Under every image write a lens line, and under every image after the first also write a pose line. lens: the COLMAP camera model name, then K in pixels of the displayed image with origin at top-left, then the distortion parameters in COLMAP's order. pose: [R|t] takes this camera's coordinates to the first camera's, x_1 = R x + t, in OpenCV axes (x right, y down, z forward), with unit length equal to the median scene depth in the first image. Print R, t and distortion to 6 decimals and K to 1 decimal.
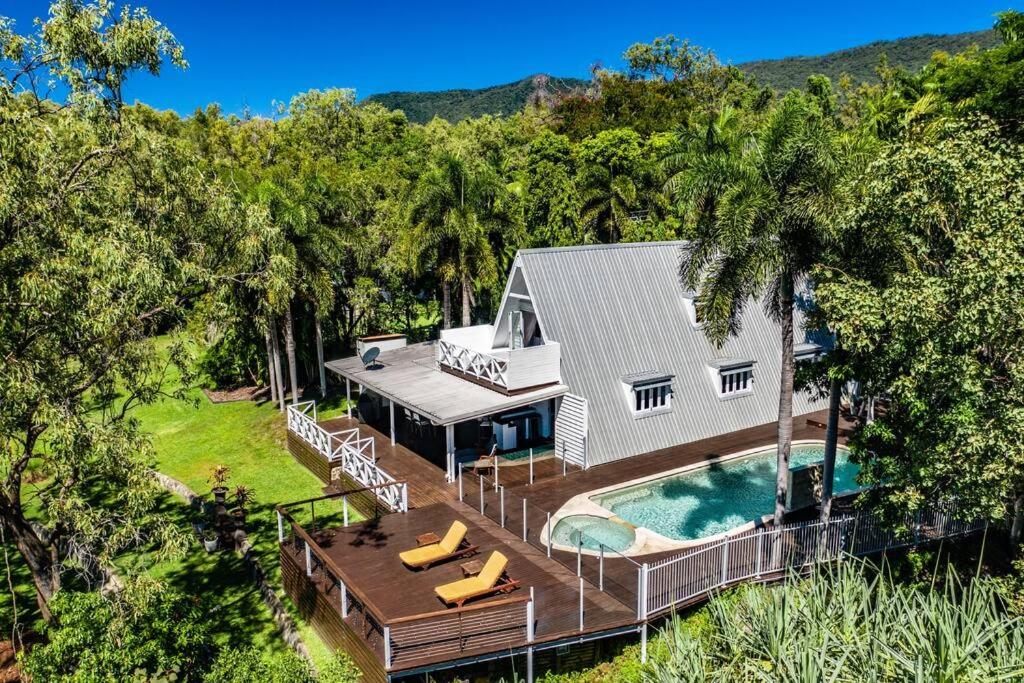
lens RADIAL K [[814.0, 0, 512.0], [0, 814.0, 341.5], [0, 0, 1]] dist [-0.005729, -0.000210]
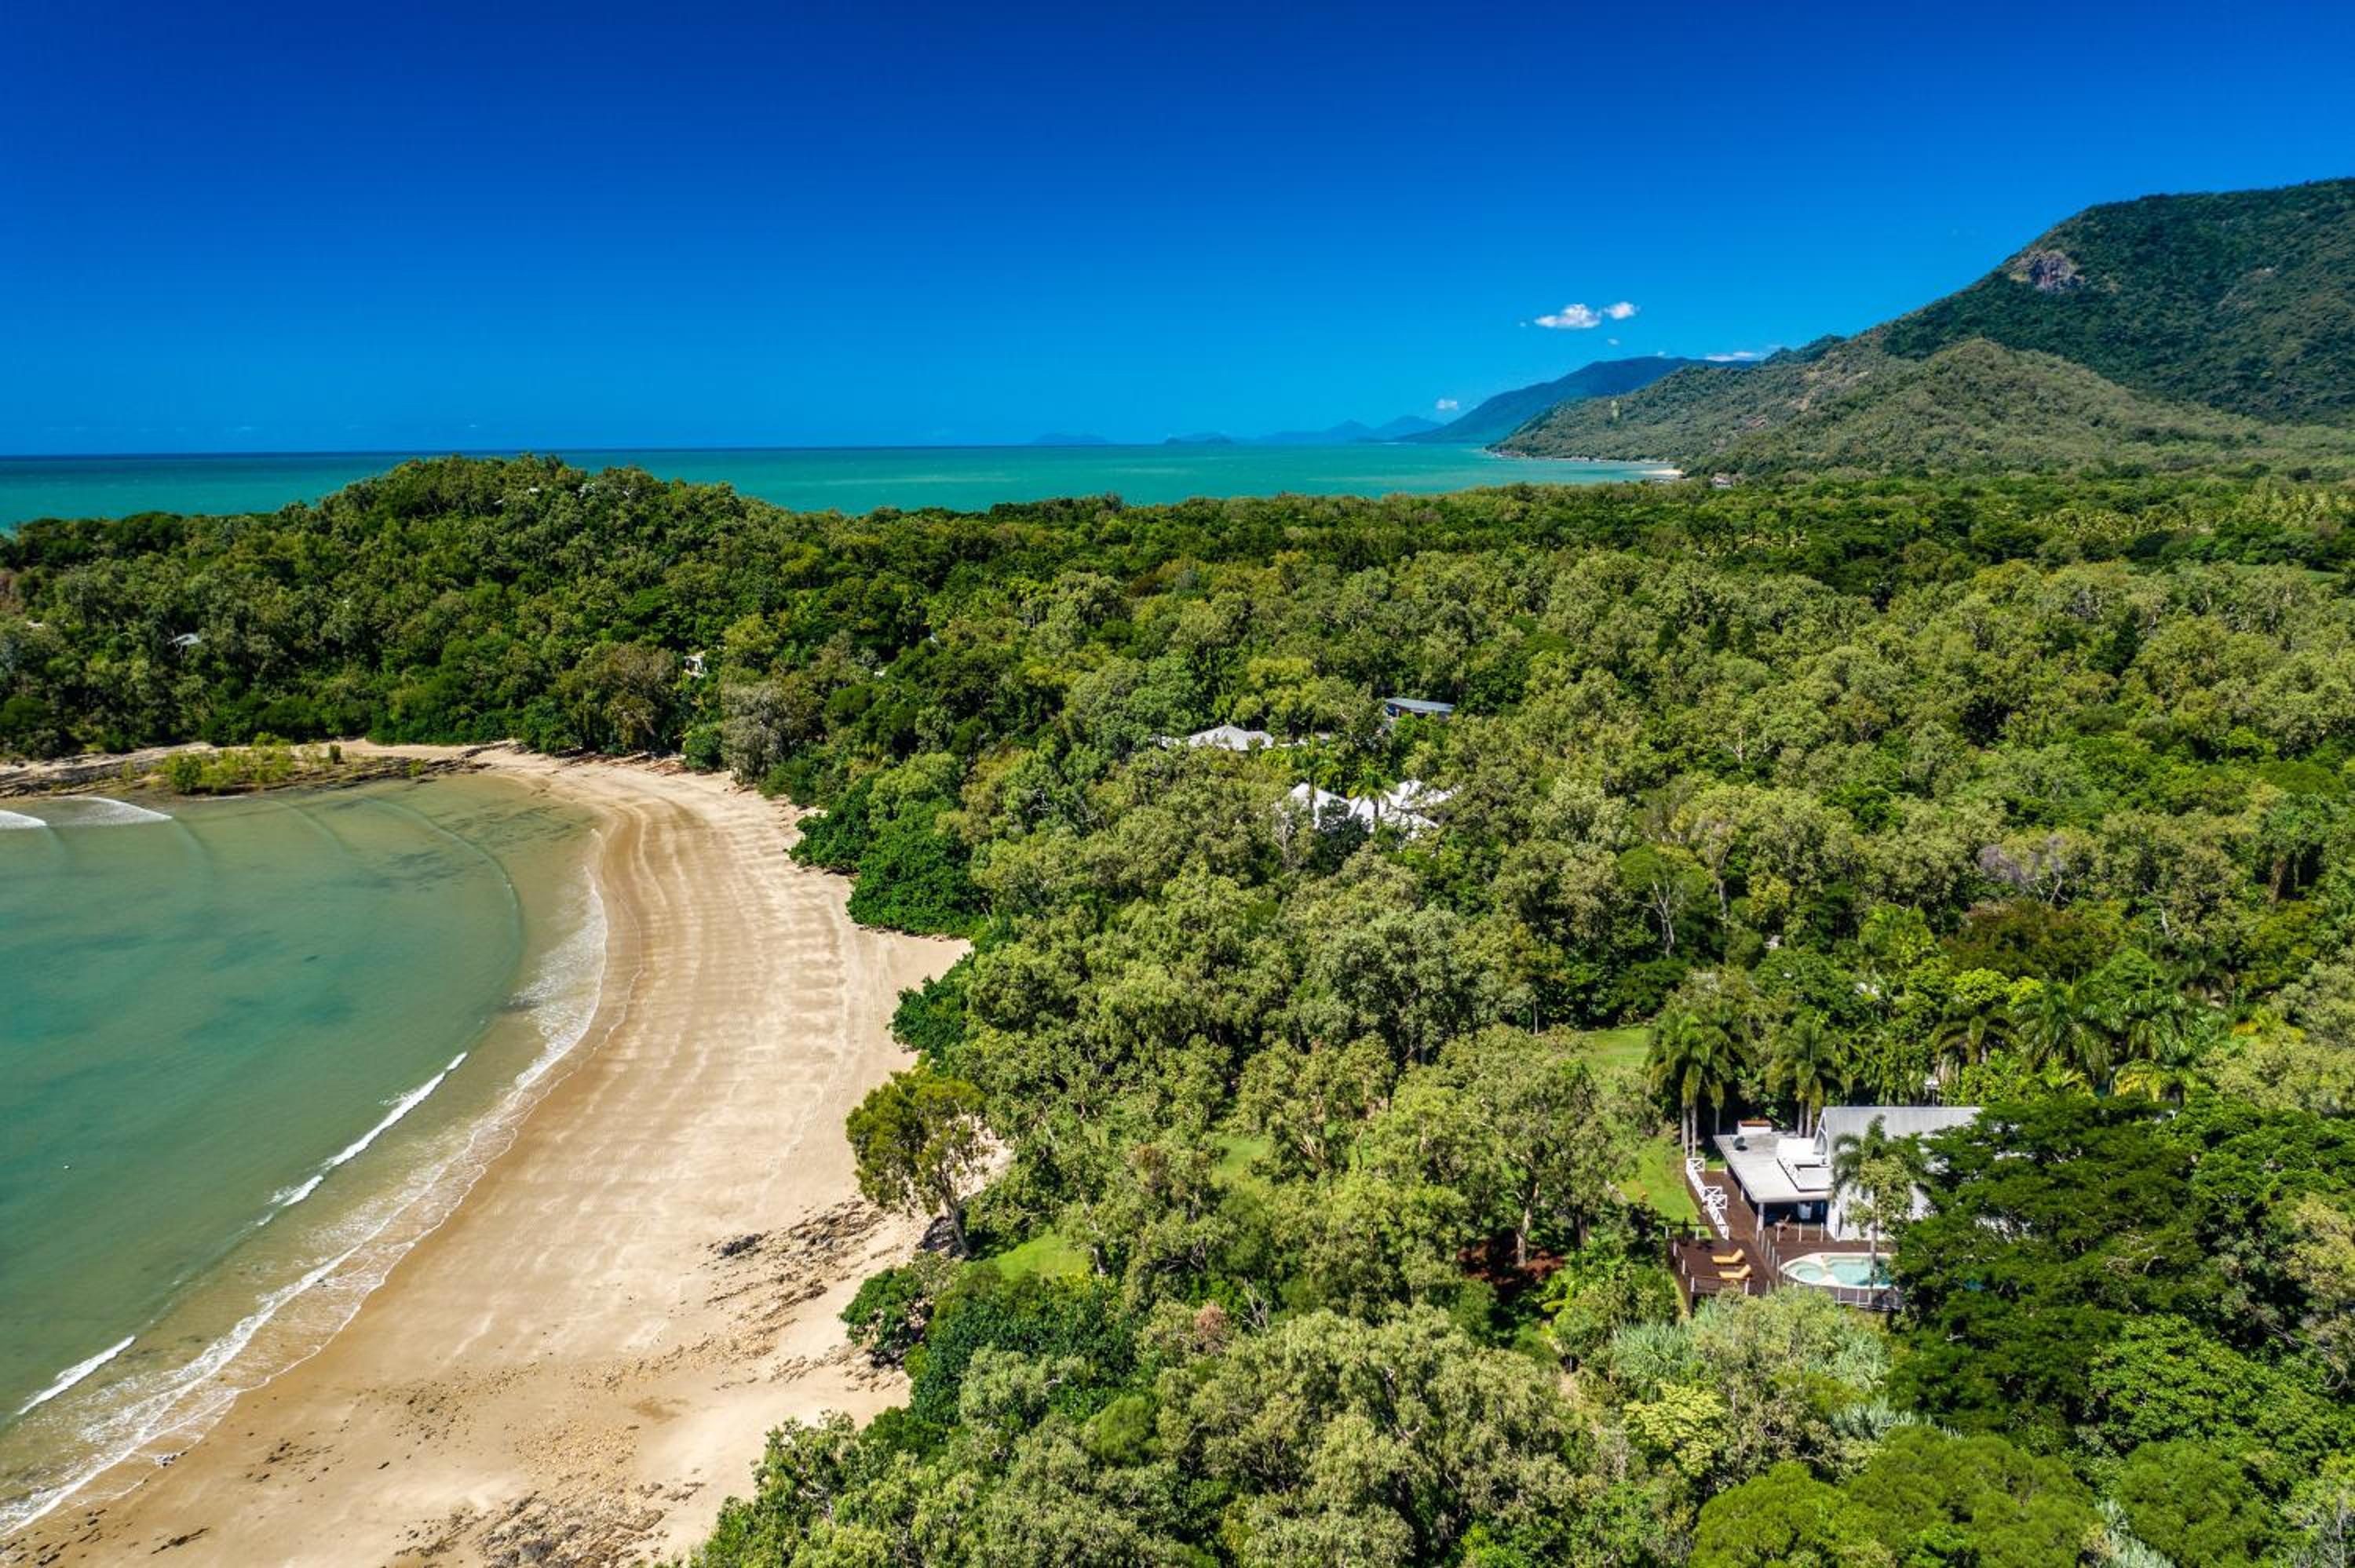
lens RADIAL K [[1871.9, 0, 1177.5], [0, 1871.9, 784.0], [0, 0, 1]] dist [-0.005729, -0.000210]
pose [[0.822464, 0.121337, -0.555725, 1.108018], [-0.118156, 0.992117, 0.041750, -0.883852], [0.556410, 0.031324, 0.830317, -3.412811]]
